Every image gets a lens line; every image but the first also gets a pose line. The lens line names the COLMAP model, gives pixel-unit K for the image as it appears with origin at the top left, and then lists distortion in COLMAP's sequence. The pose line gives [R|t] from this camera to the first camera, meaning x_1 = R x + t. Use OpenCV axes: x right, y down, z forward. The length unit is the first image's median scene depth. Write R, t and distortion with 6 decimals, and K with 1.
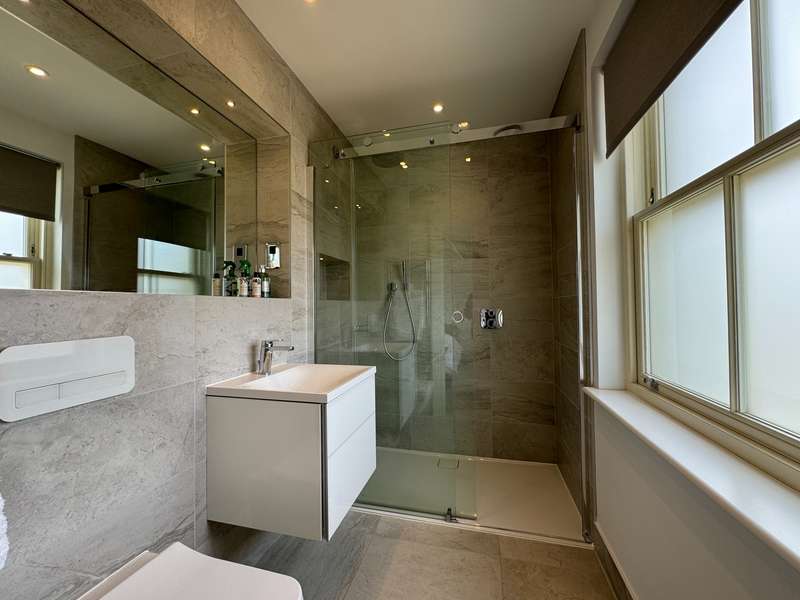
lens RADIAL K [[311.3, 0, 402.0], [0, 311.3, 299.9], [0, 0, 1]] dist [-0.018743, 0.002060]
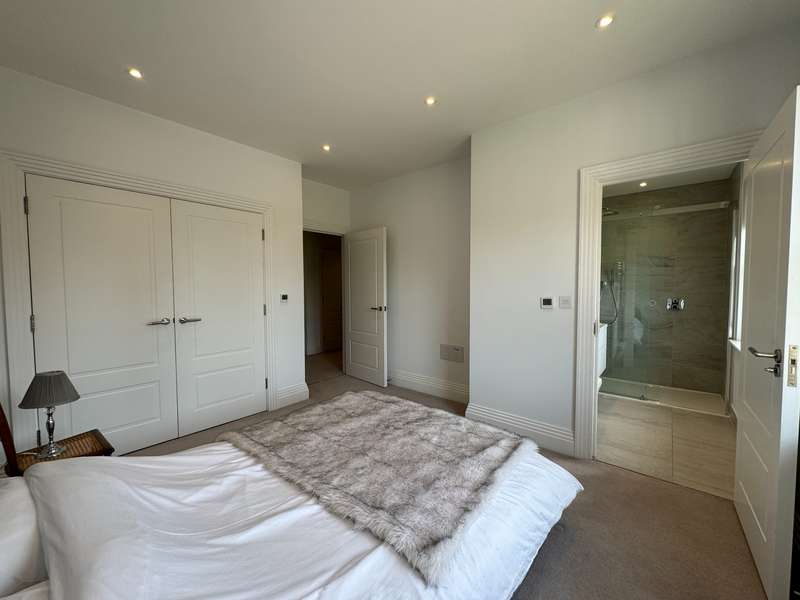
lens RADIAL K [[311.3, 0, 404.1], [0, 311.3, 300.2], [0, 0, 1]] dist [-0.018743, 0.002060]
pose [[0.892297, 0.028523, -0.450546, -0.265052], [0.001081, 0.997864, 0.065313, -0.069510], [0.451447, -0.058766, 0.890361, -1.110993]]
